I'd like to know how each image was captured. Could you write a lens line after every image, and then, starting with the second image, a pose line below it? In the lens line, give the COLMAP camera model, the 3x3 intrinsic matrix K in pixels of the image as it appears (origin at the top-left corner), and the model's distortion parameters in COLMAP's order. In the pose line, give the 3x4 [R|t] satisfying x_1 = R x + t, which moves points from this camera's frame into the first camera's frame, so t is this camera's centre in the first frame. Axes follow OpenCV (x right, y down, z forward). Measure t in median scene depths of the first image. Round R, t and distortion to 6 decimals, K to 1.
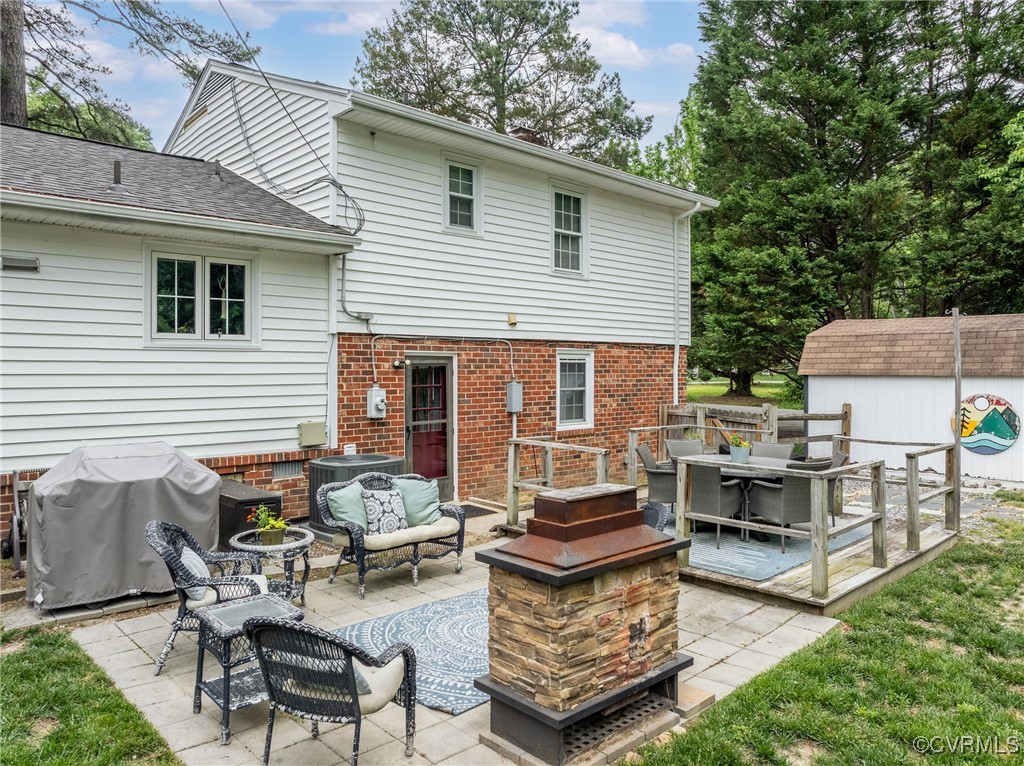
lens RADIAL K [[729.5, 0, 512.0], [0, 729.5, 362.9], [0, 0, 1]] dist [-0.023056, -0.020839]
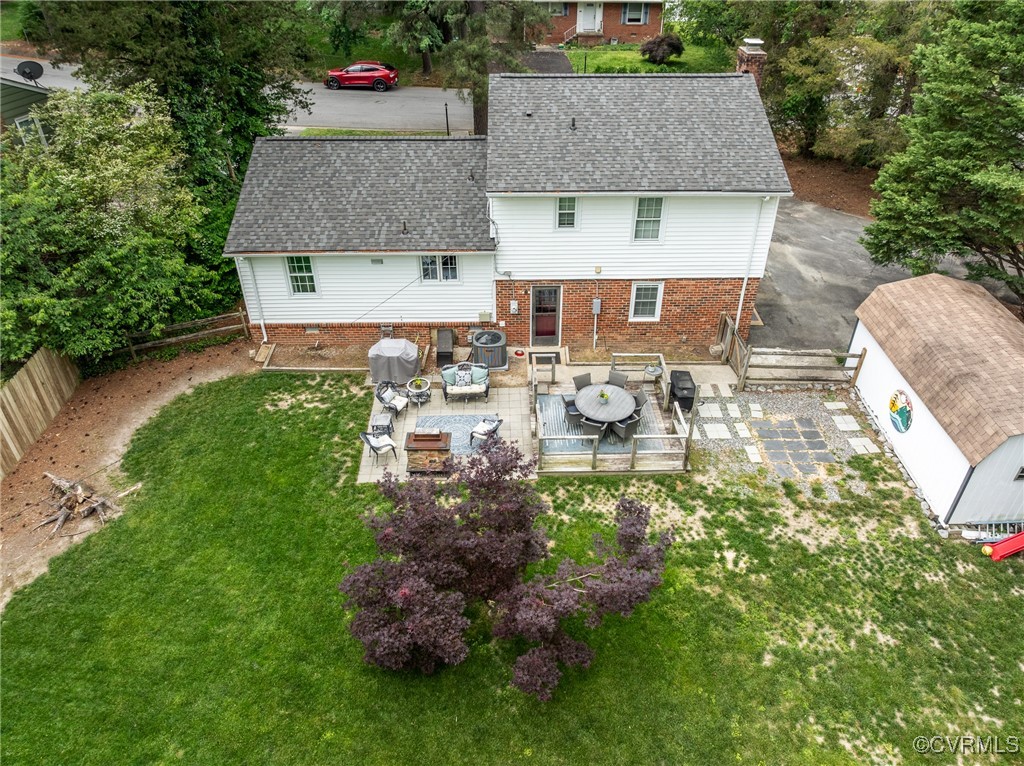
lens RADIAL K [[729.5, 0, 514.8], [0, 729.5, 380.0], [0, 0, 1]] dist [-0.023056, -0.020839]
pose [[0.739123, 0.387178, -0.551171, 0.993400], [0.009723, 0.812066, 0.583485, -0.932972], [0.673500, -0.436626, 0.596453, -0.392547]]
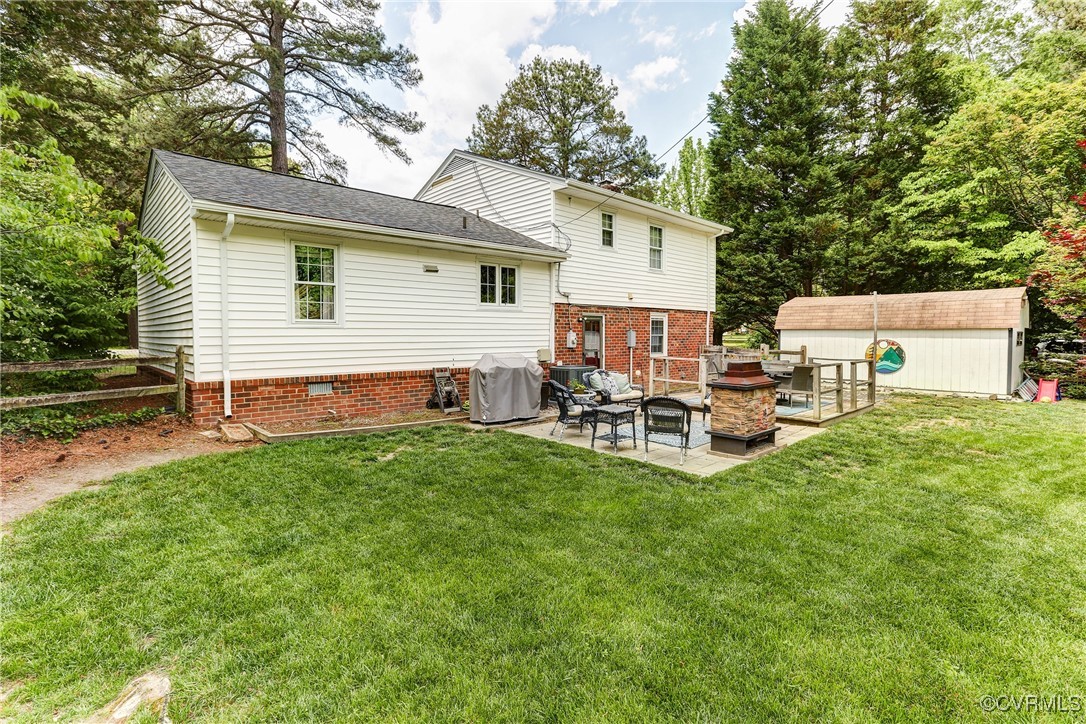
lens RADIAL K [[522.8, 0, 536.9], [0, 522.8, 346.4], [0, 0, 1]] dist [-0.023021, 0.003182]
pose [[0.999997, 0.000889, 0.002059, -0.239340], [-0.000959, 0.999416, 0.034159, 0.021756], [-0.002027, -0.034160, 0.999414, -0.321644]]
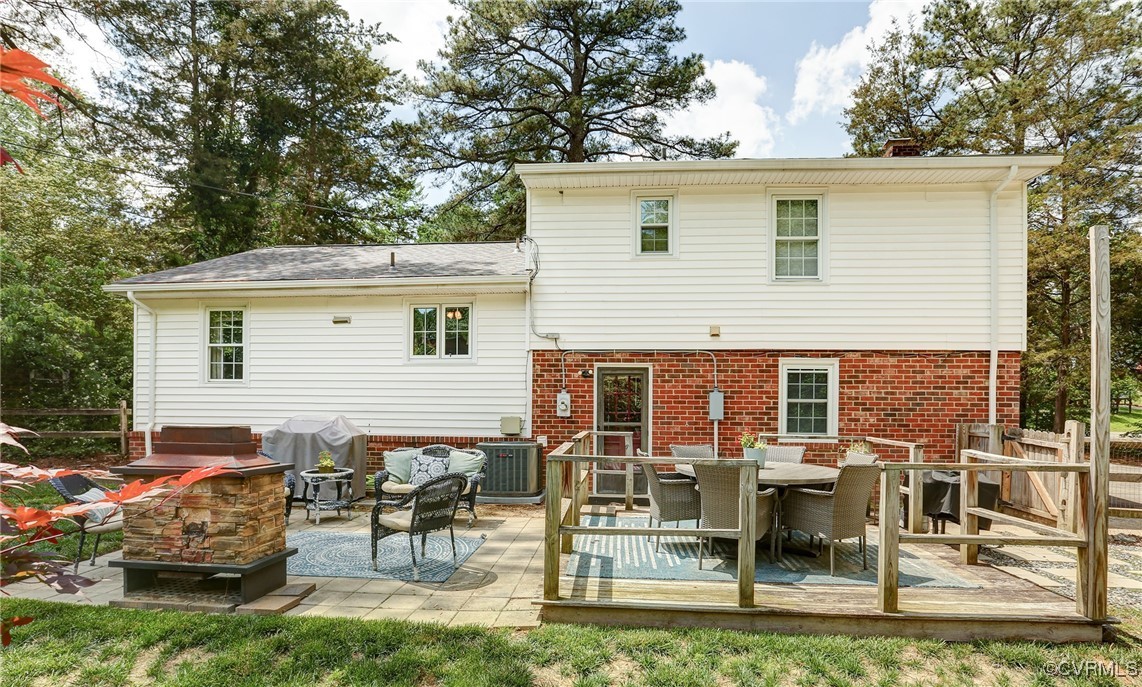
lens RADIAL K [[593.7, 0, 573.3], [0, 593.7, 406.4], [0, 0, 1]] dist [-0.051372, 0.000290]
pose [[0.661666, 0.003307, -0.749791, 0.506537], [-0.004089, 0.999991, 0.000802, 0.048792], [0.749788, 0.002535, 0.661674, 0.286657]]
